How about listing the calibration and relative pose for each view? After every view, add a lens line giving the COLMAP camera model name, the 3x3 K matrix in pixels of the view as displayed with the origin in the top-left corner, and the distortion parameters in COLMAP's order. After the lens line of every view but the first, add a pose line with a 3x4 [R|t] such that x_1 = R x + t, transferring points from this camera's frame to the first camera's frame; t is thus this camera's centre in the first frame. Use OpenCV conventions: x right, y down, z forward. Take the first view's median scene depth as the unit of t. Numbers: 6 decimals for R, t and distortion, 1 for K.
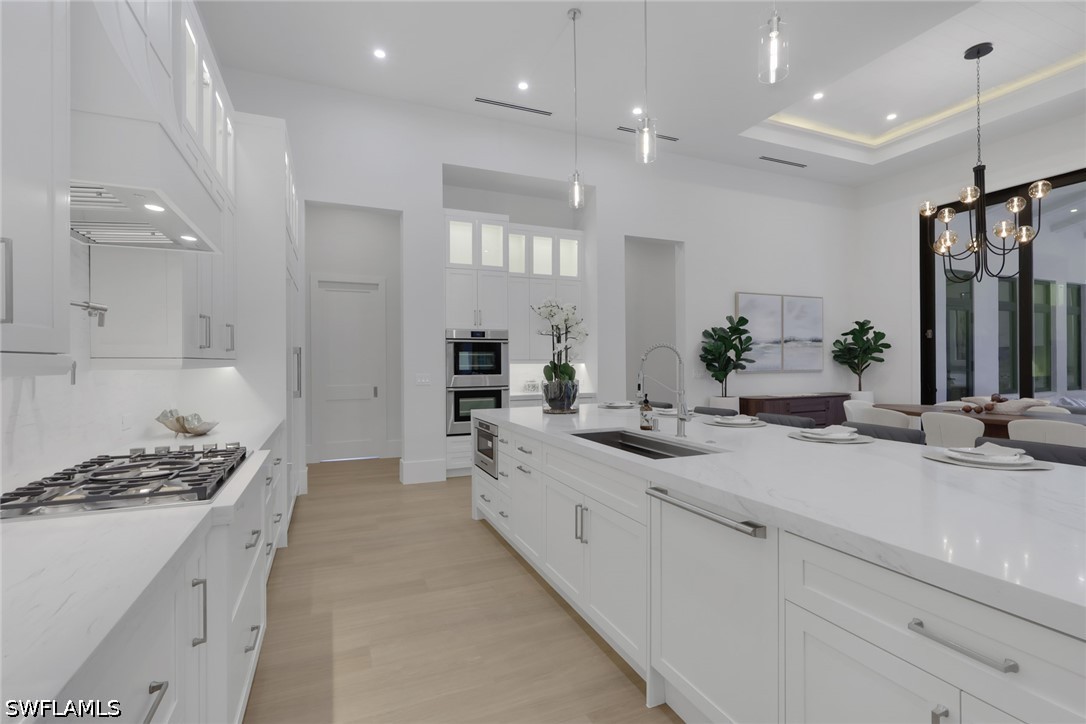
lens RADIAL K [[507.7, 0, 546.8], [0, 507.7, 360.1], [0, 0, 1]] dist [-0.001519, 0.000688]
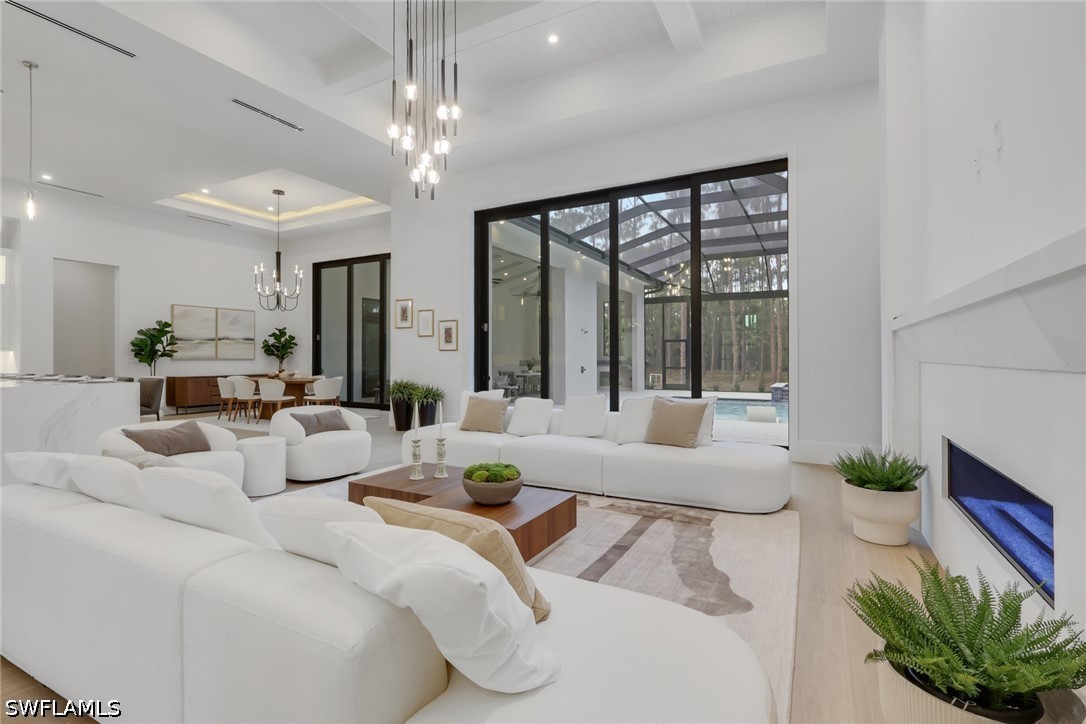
lens RADIAL K [[507.7, 0, 543.3], [0, 507.7, 358.6], [0, 0, 1]] dist [-0.001519, 0.000688]
pose [[0.786047, 0.010585, 0.618076, 0.299688], [-0.012508, 0.999921, -0.001217, 0.009407], [-0.618040, -0.006774, 0.786117, -0.756655]]
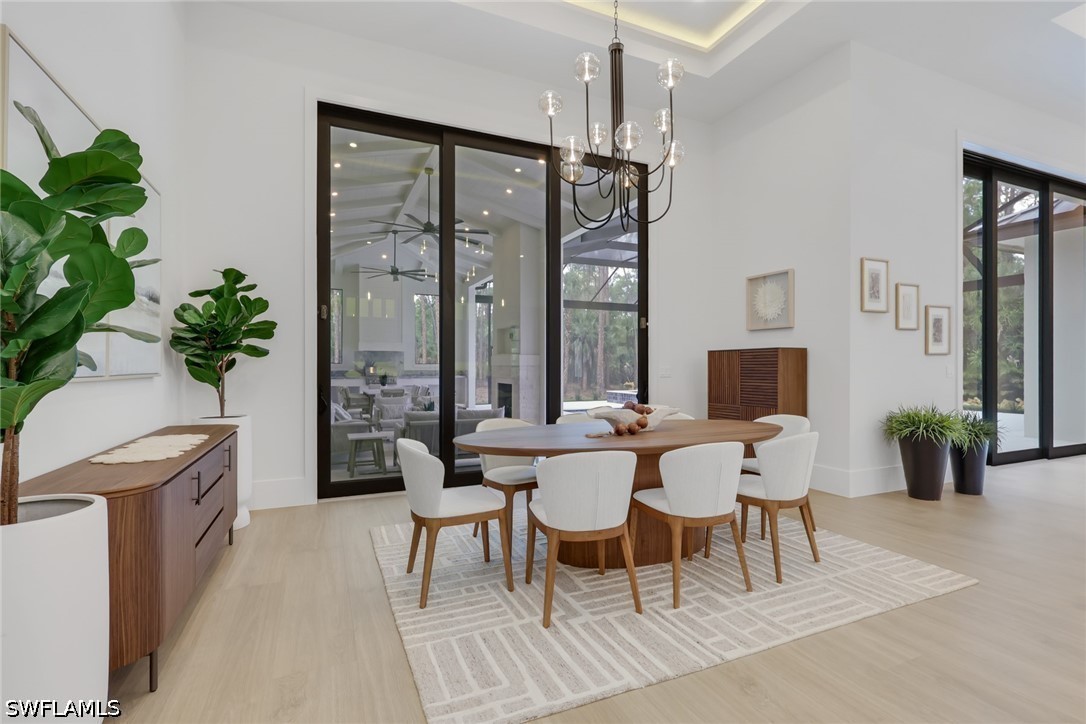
lens RADIAL K [[507.7, 0, 568.1], [0, 507.7, 364.5], [0, 0, 1]] dist [-0.001519, 0.000688]
pose [[-0.047357, 0.016901, 0.998735, 0.167666], [-0.001258, 0.999855, -0.016979, 0.017868], [-0.998877, -0.002060, -0.047329, 0.745092]]
